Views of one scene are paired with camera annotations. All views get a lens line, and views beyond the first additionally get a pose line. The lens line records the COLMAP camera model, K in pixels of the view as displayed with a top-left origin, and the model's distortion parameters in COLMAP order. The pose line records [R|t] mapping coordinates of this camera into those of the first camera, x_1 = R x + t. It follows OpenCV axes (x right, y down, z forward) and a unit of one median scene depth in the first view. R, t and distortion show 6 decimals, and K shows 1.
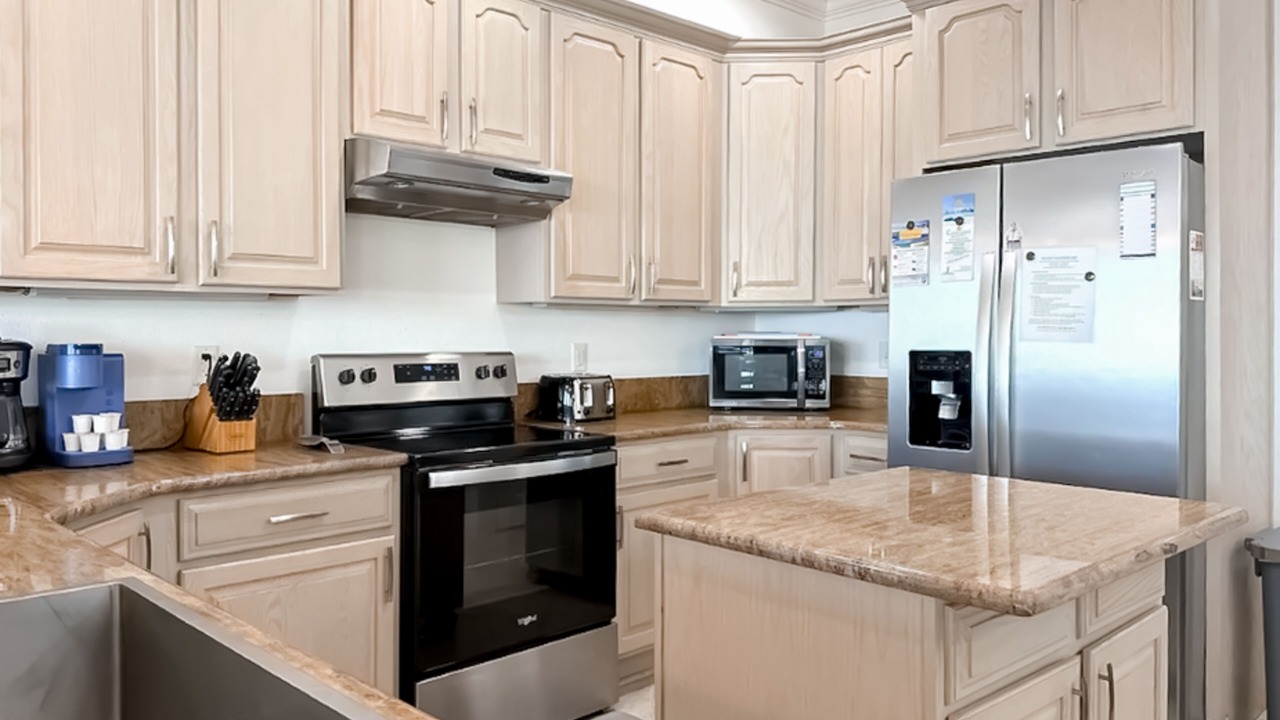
lens RADIAL K [[953.9, 0, 672.8], [0, 953.9, 363.2], [0, 0, 1]] dist [0.075435, -0.140340]
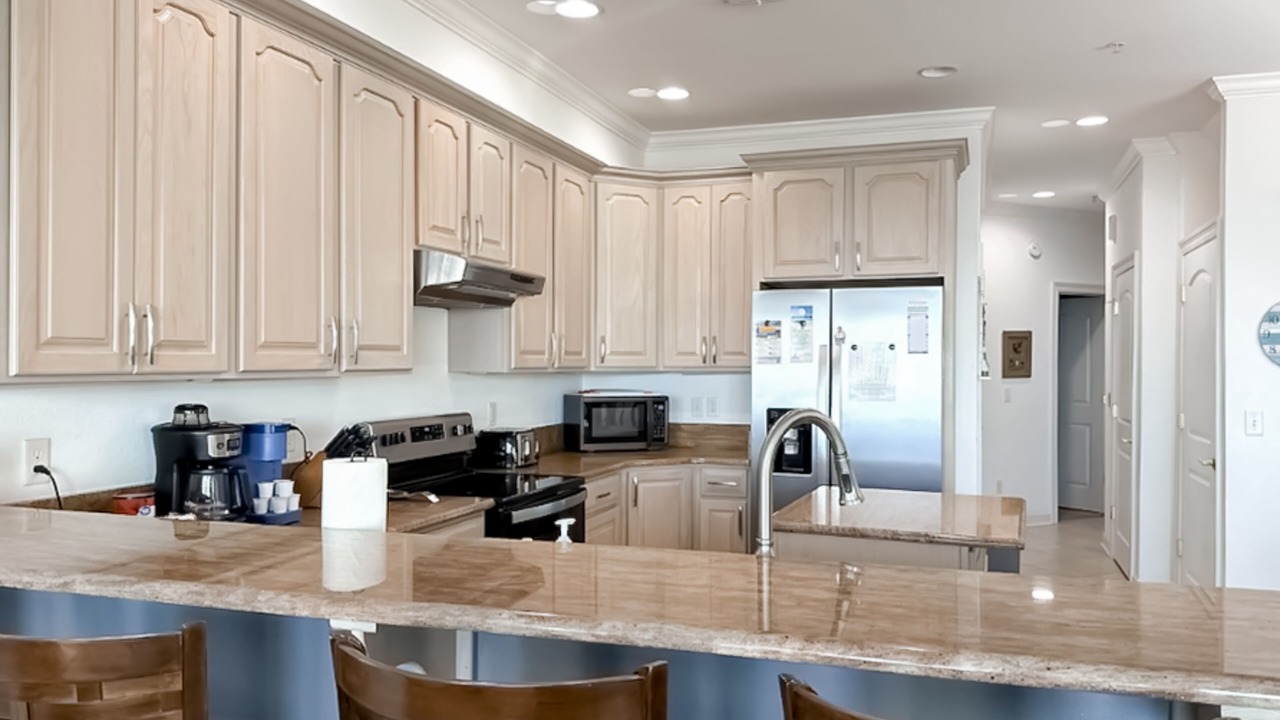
lens RADIAL K [[953.9, 0, 690.0], [0, 953.9, 378.9], [0, 0, 1]] dist [0.075435, -0.140340]
pose [[0.886990, -0.001196, 0.461787, -0.528427], [0.006058, 0.999941, -0.009045, -0.046037], [-0.461749, 0.010820, 0.886945, -0.236836]]
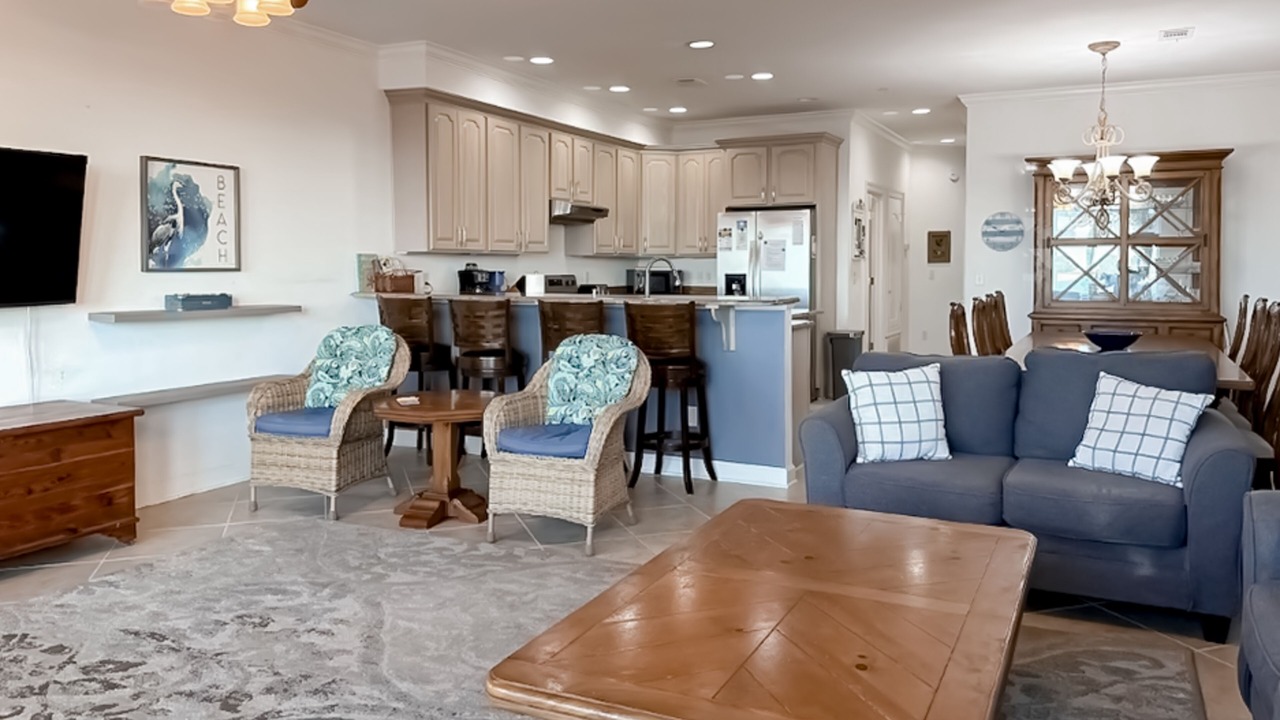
lens RADIAL K [[953.9, 0, 663.1], [0, 953.9, 333.7], [0, 0, 1]] dist [0.075435, -0.140340]
pose [[0.946544, -0.019874, 0.321963, -0.836334], [0.005471, 0.998946, 0.045578, 0.033958], [-0.322529, -0.041380, 0.945655, -1.616516]]
